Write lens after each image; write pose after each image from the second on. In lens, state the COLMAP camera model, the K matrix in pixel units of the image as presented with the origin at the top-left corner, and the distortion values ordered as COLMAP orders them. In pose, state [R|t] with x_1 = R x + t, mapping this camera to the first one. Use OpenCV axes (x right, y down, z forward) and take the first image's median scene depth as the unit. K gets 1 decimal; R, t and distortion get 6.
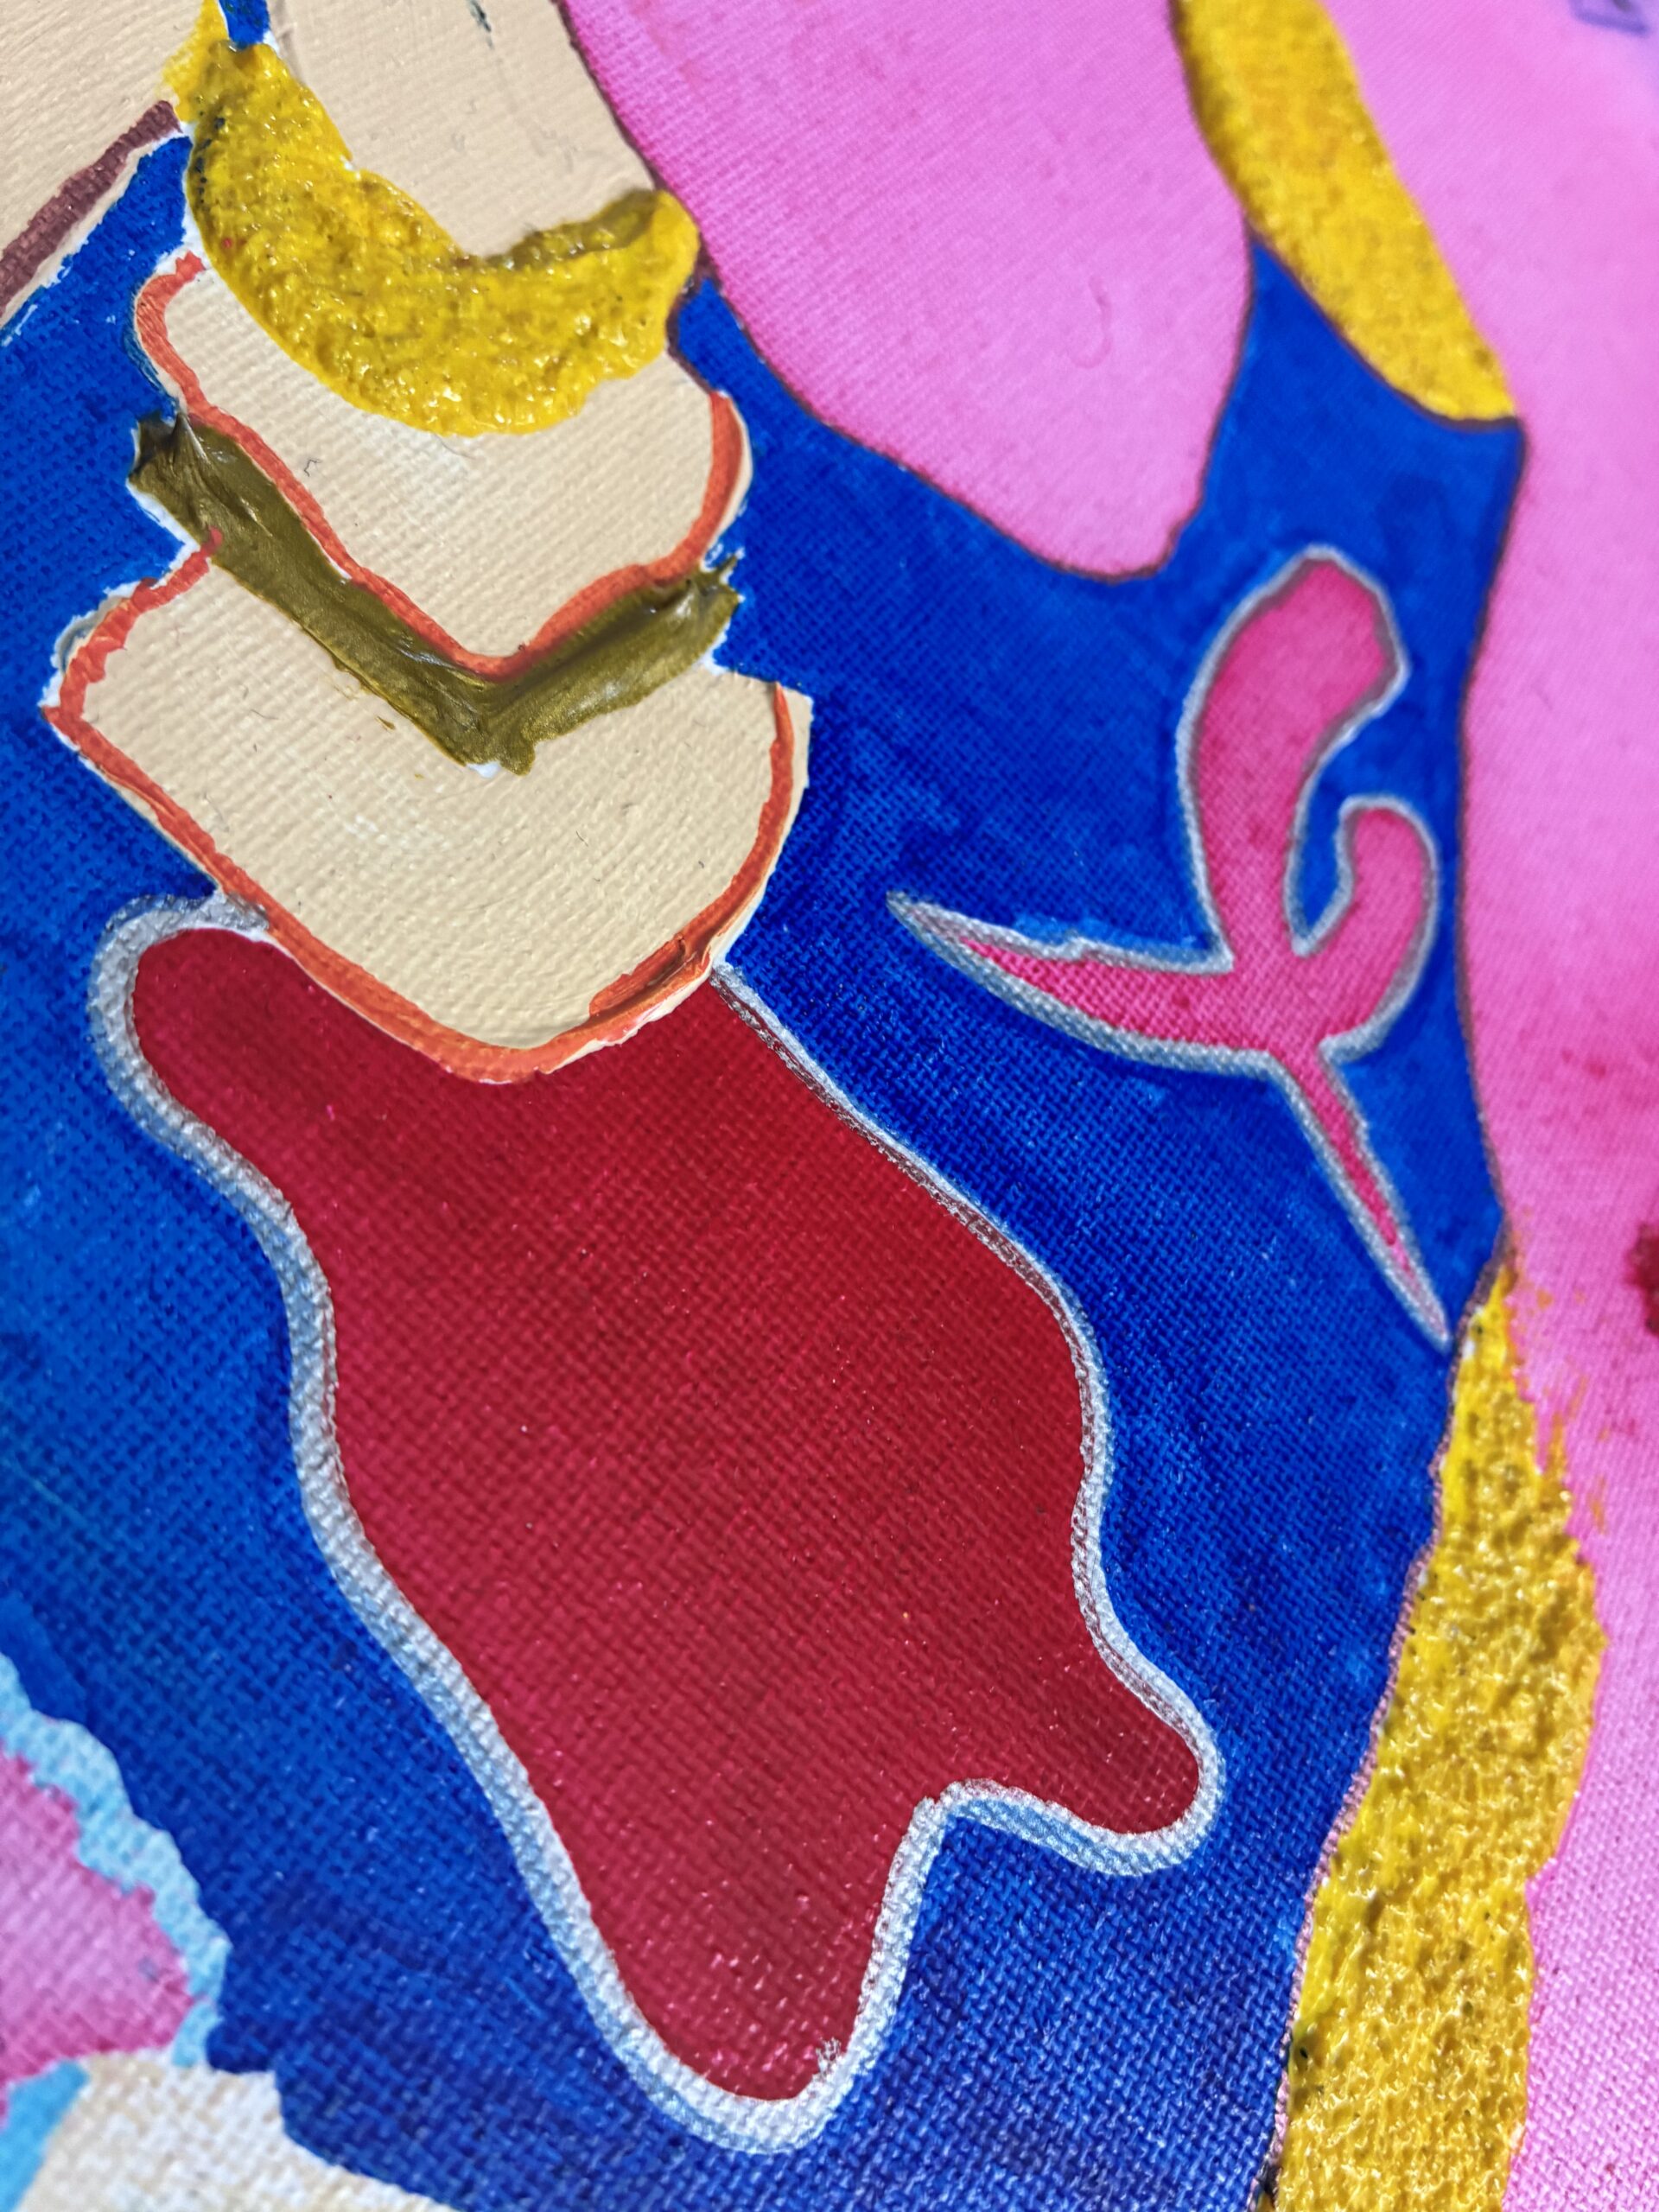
lens RADIAL K [[1761.5, 0, 830.2], [0, 1761.5, 1111.1], [0, 0, 1]] dist [-0.008164, -0.005629]
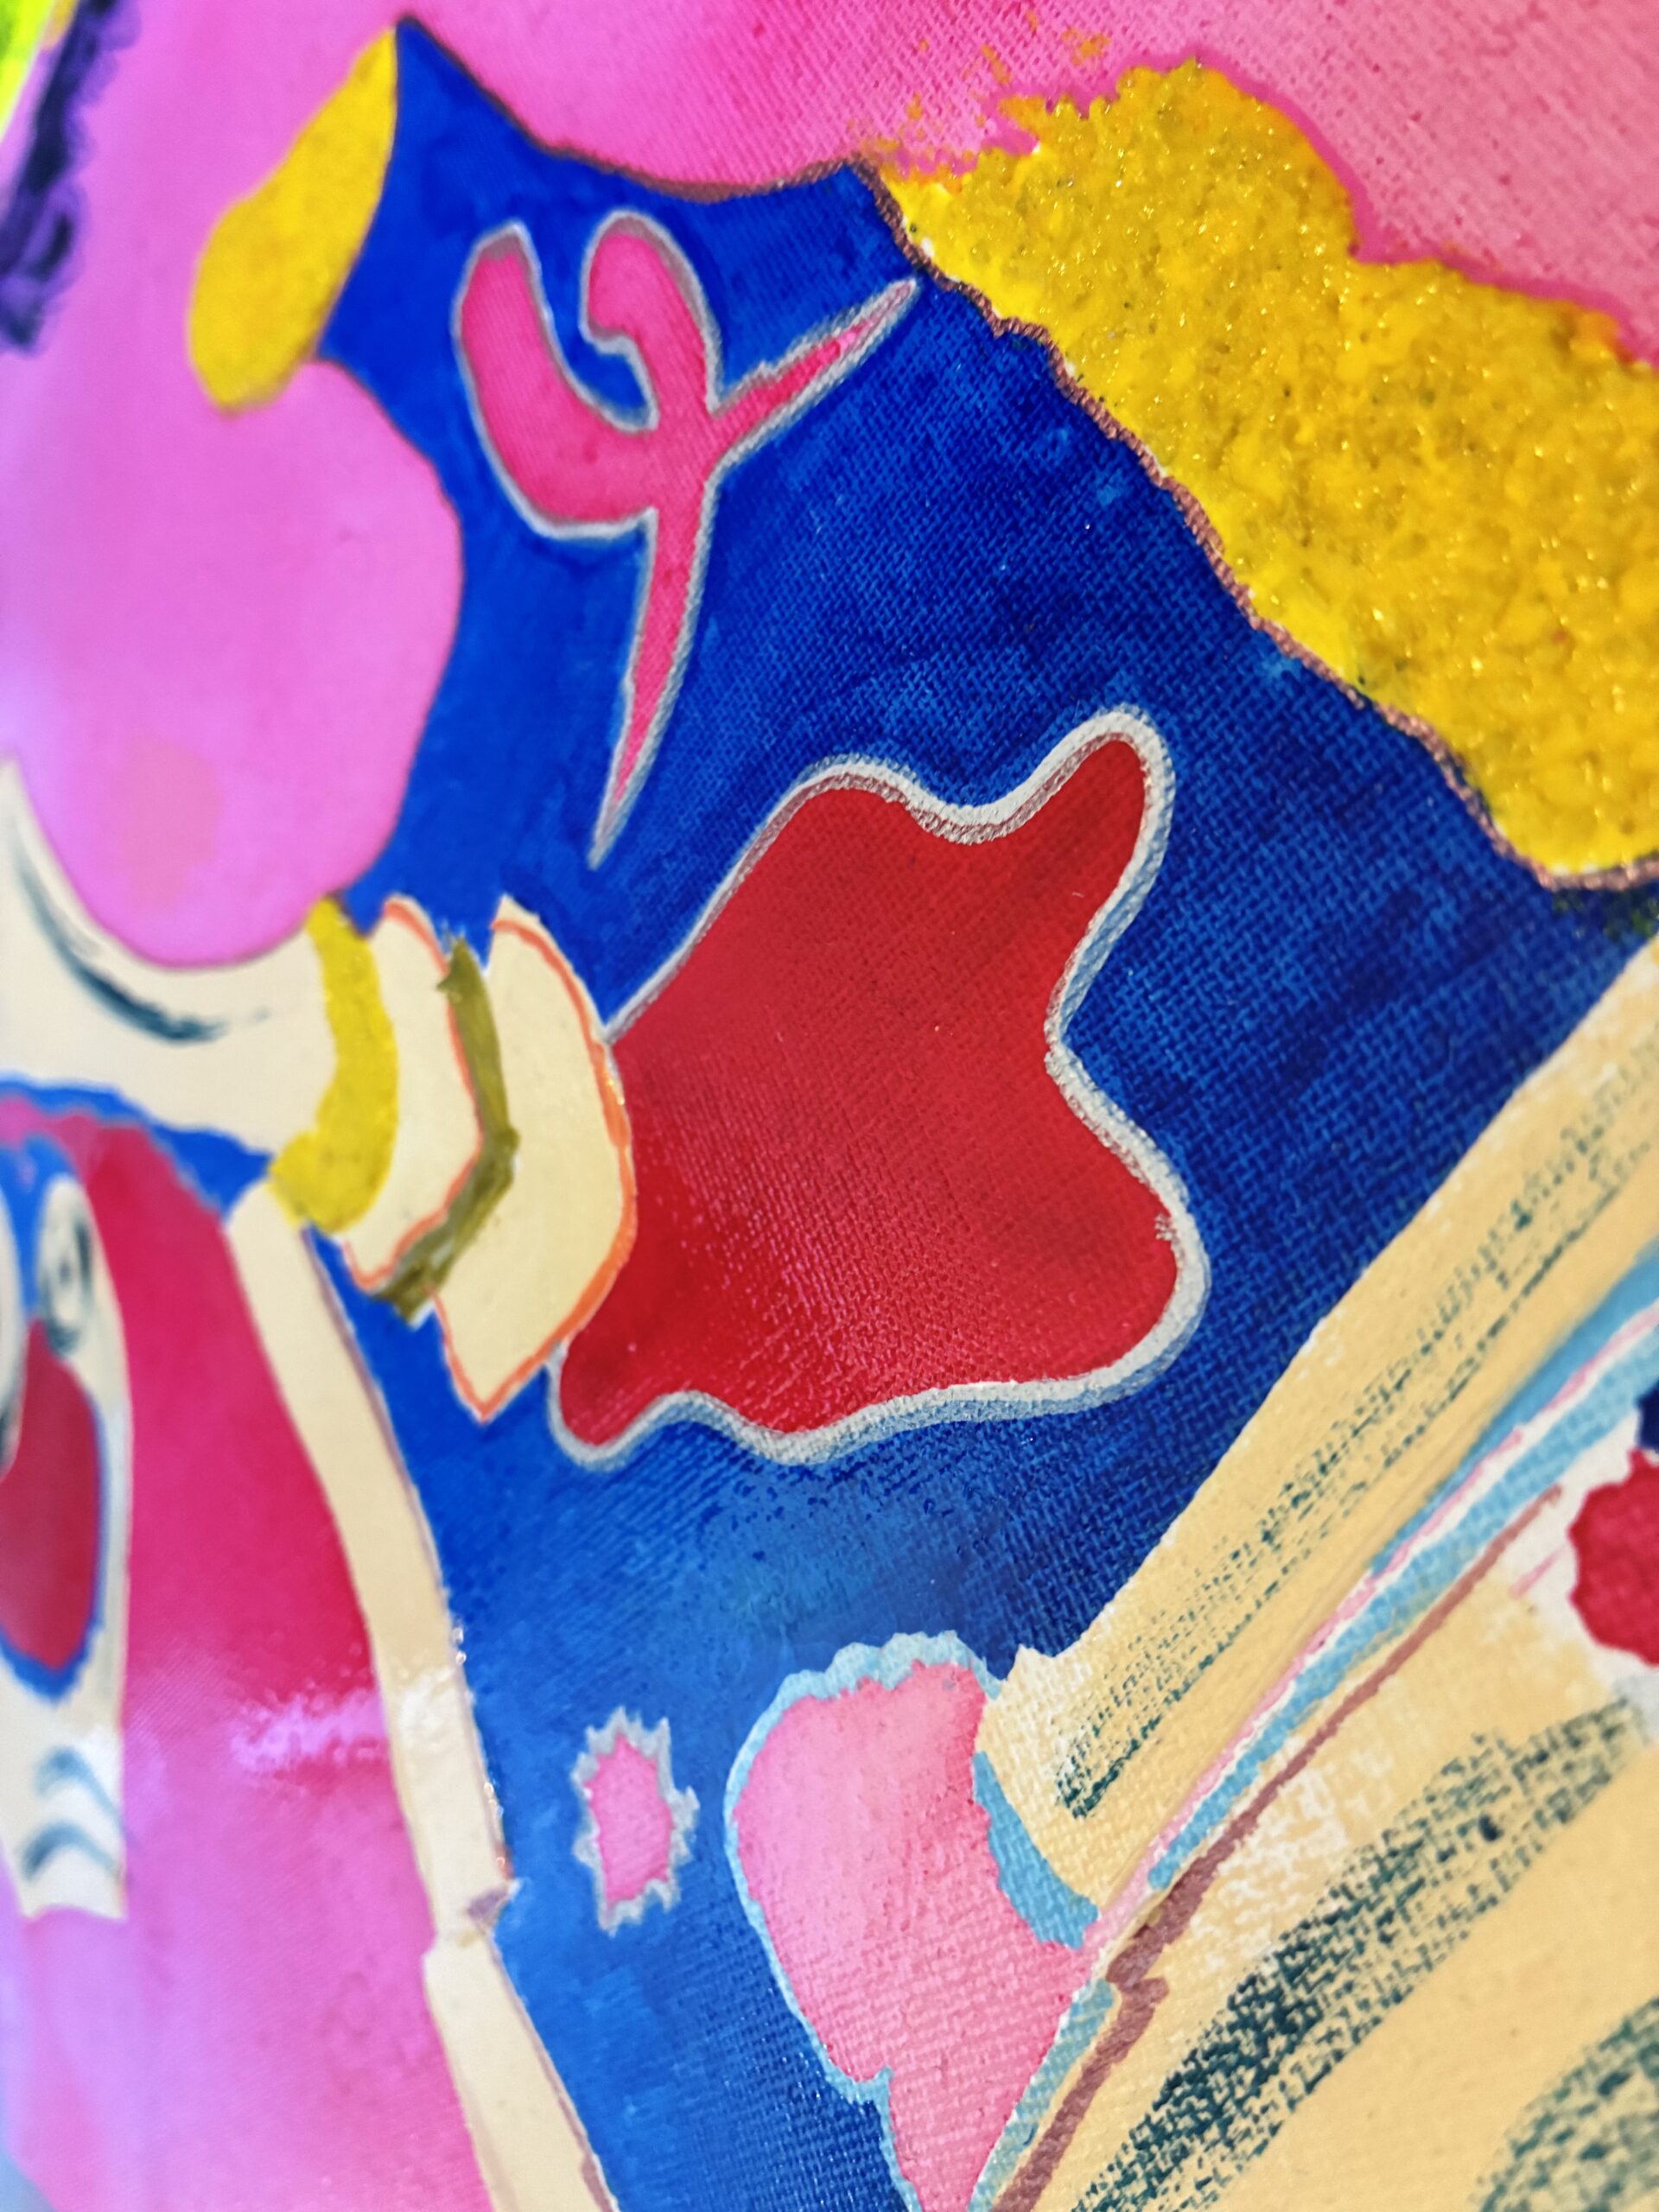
lens RADIAL K [[1761.5, 0, 832.2], [0, 1761.5, 1099.4], [0, 0, 1]] dist [-0.008164, -0.005629]
pose [[-0.152380, -0.841263, -0.518707, 0.650224], [0.837594, 0.168663, -0.519605, 0.887272], [0.524611, -0.513643, 0.678936, 0.164351]]
